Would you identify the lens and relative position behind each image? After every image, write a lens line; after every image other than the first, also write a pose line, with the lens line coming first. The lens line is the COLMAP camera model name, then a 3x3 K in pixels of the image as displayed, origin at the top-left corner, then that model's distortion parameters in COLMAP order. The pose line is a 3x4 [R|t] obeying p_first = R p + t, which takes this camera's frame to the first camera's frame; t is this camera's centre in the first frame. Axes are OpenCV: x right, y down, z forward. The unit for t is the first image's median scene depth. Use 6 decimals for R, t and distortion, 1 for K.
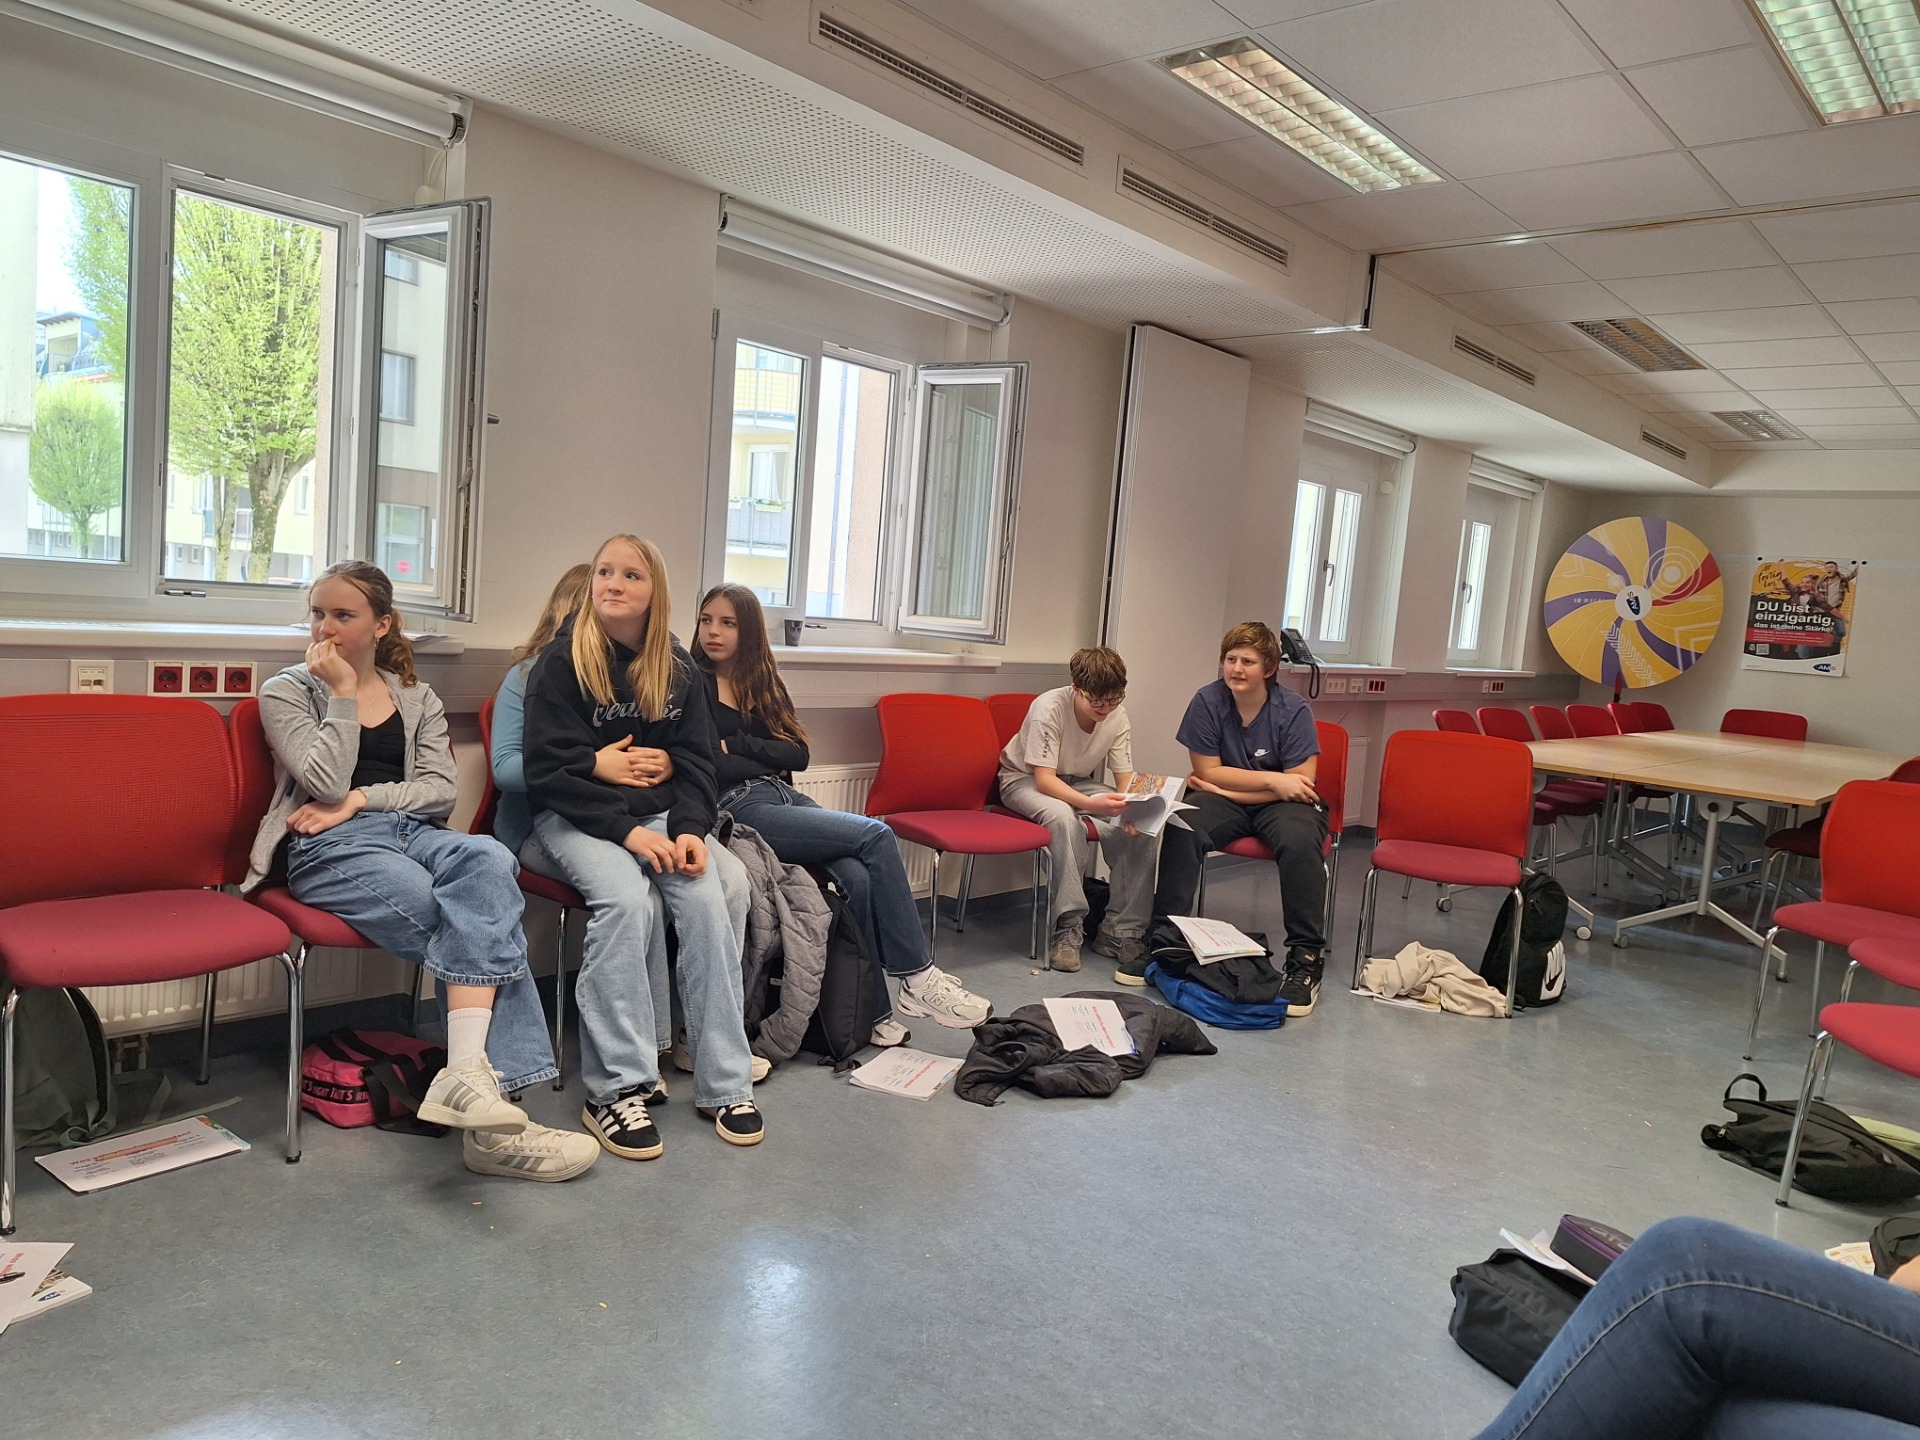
lens RADIAL K [[1298.2, 0, 980.5], [0, 1298.2, 718.0], [0, 0, 1]] dist [0.056587, -0.053394]
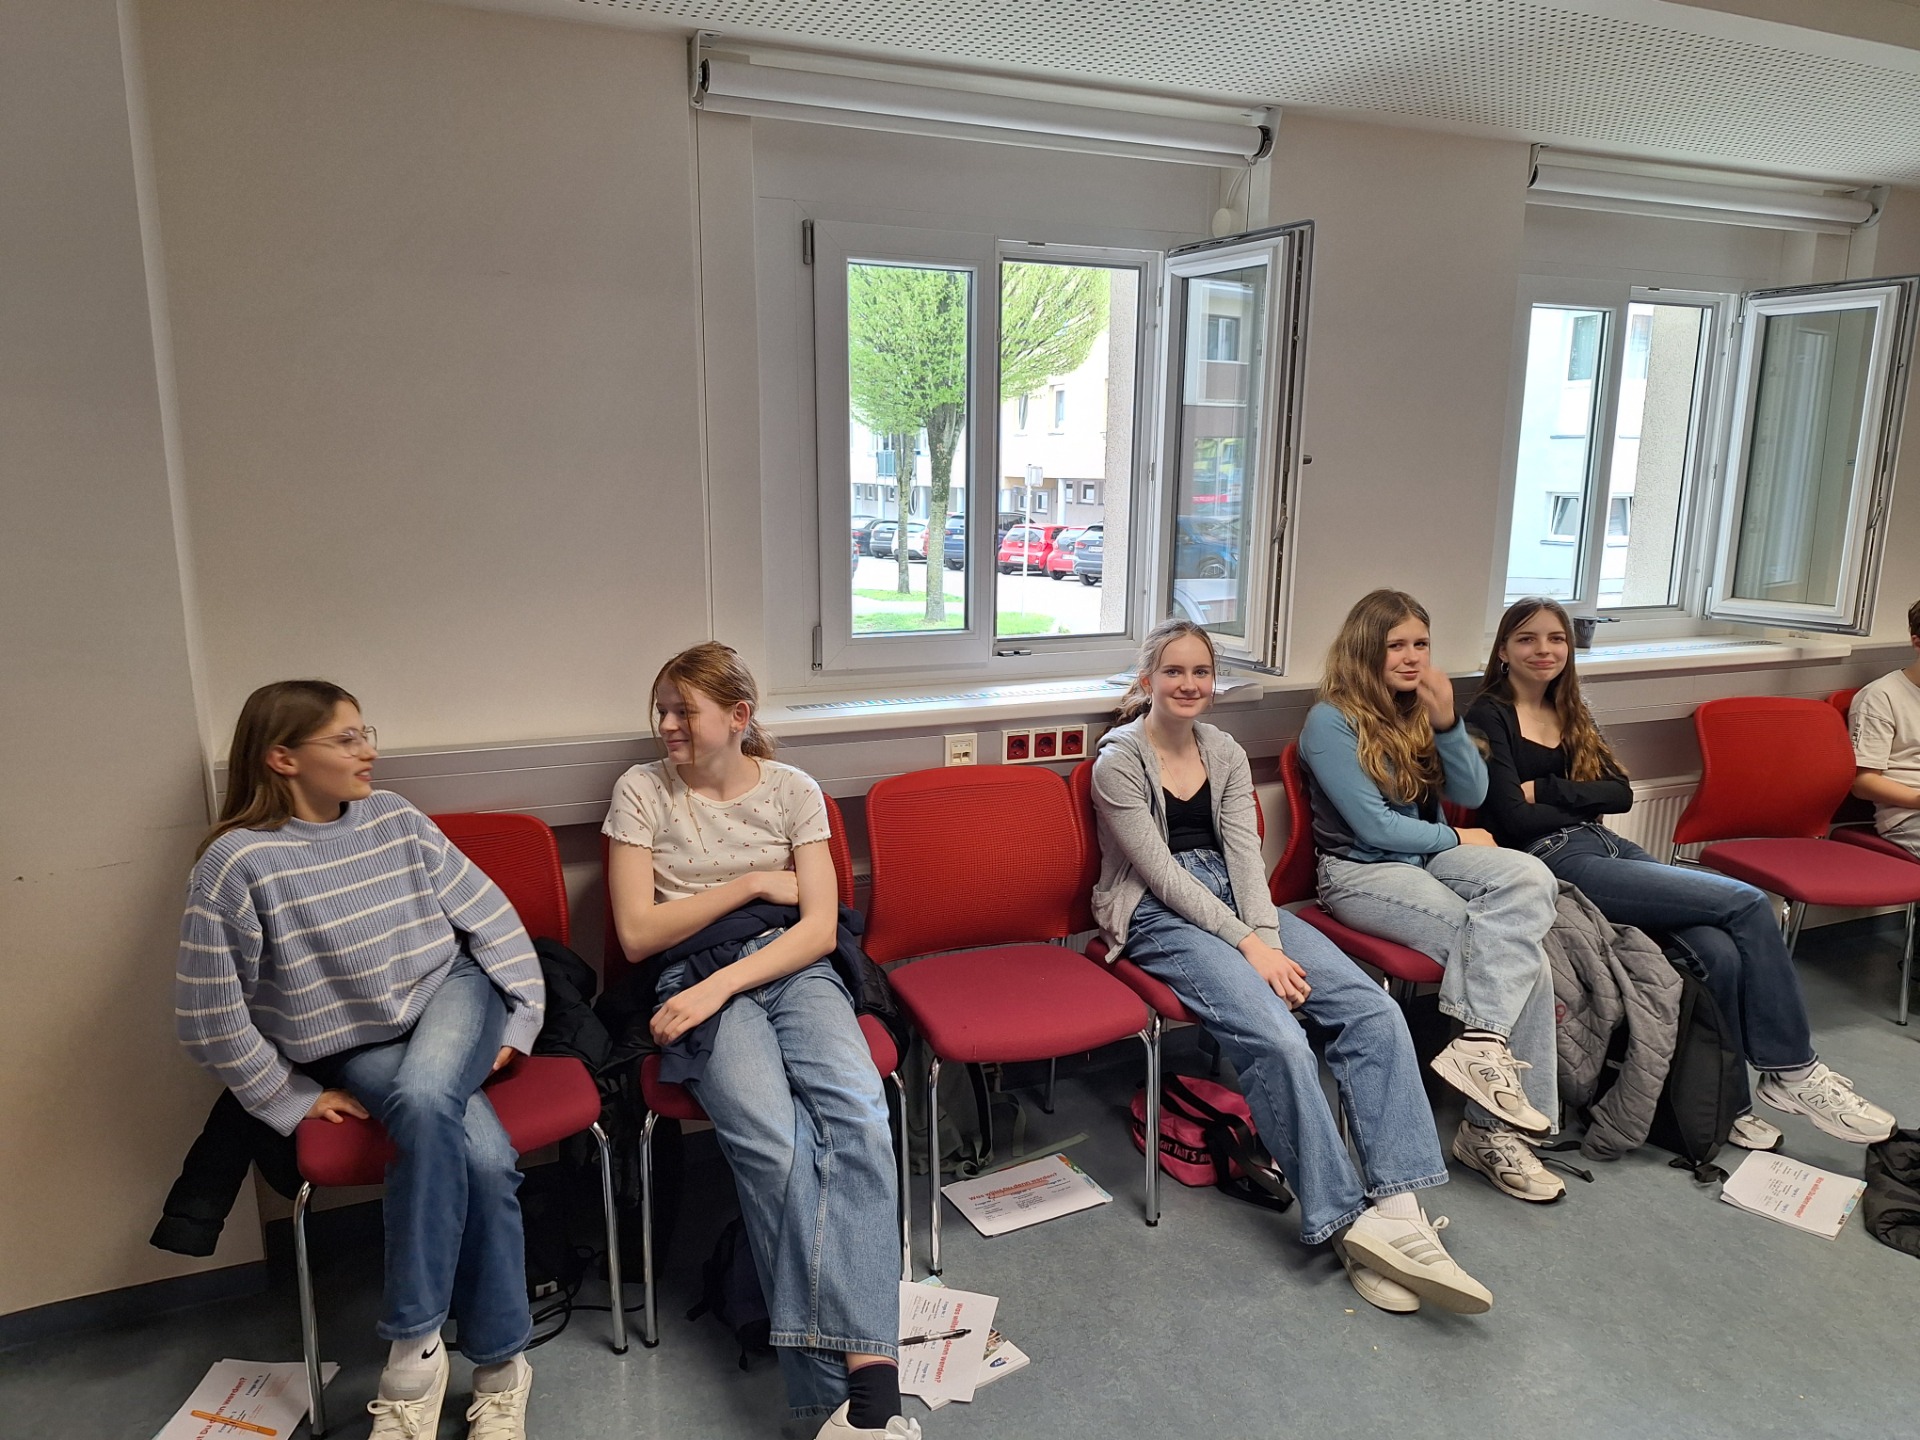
lens RADIAL K [[1298.2, 0, 980.5], [0, 1298.2, 718.0], [0, 0, 1]] dist [0.056587, -0.053394]
pose [[0.906270, 0.007604, -0.422631, -0.173425], [0.031927, 0.995751, 0.086379, -0.122500], [0.421492, -0.091776, 0.902176, 0.040394]]
